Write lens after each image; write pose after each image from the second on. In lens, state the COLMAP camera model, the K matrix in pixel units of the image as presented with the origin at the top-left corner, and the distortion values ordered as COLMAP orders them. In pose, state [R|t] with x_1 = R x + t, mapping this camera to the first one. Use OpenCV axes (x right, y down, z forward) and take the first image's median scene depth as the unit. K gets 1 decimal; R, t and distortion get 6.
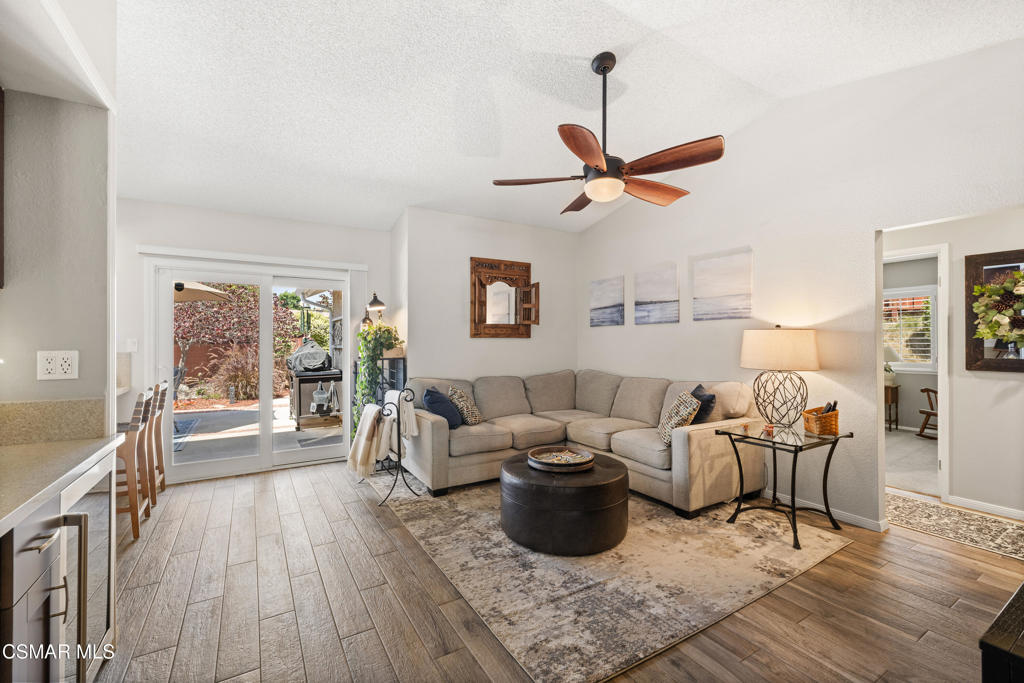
lens RADIAL K [[432.6, 0, 507.9], [0, 432.6, 339.6], [0, 0, 1]] dist [0.000666, -0.000016]
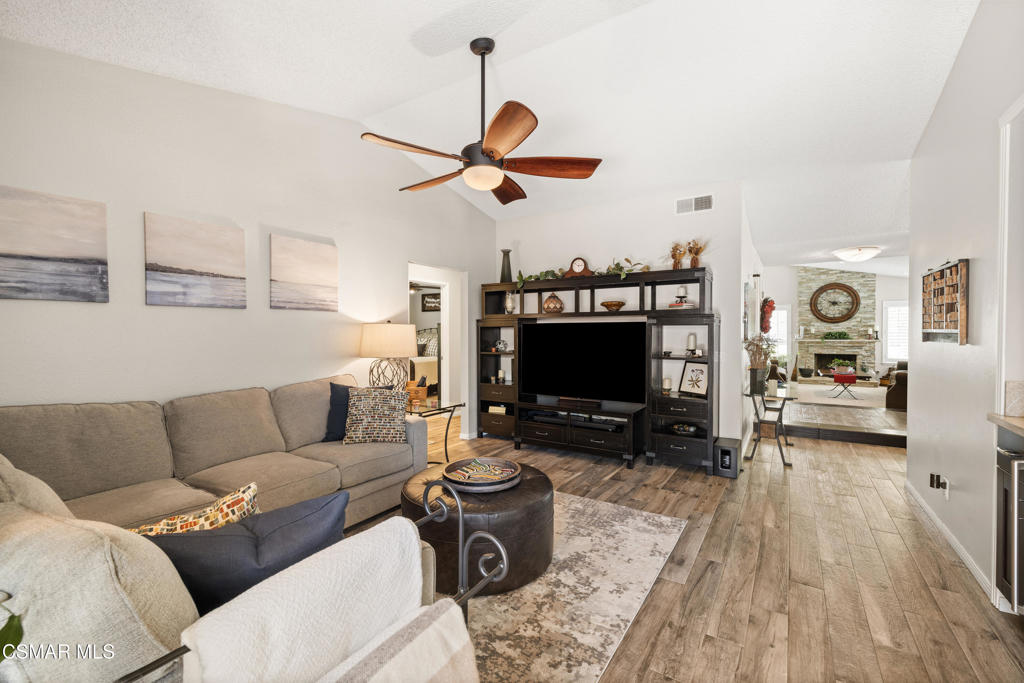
lens RADIAL K [[432.6, 0, 508.0], [0, 432.6, 336.0], [0, 0, 1]] dist [0.000666, -0.000016]
pose [[-0.437555, -0.012668, 0.899102, -0.647368], [-0.007240, 0.999918, 0.010565, -0.005953], [-0.899163, -0.001887, -0.437611, 1.301942]]
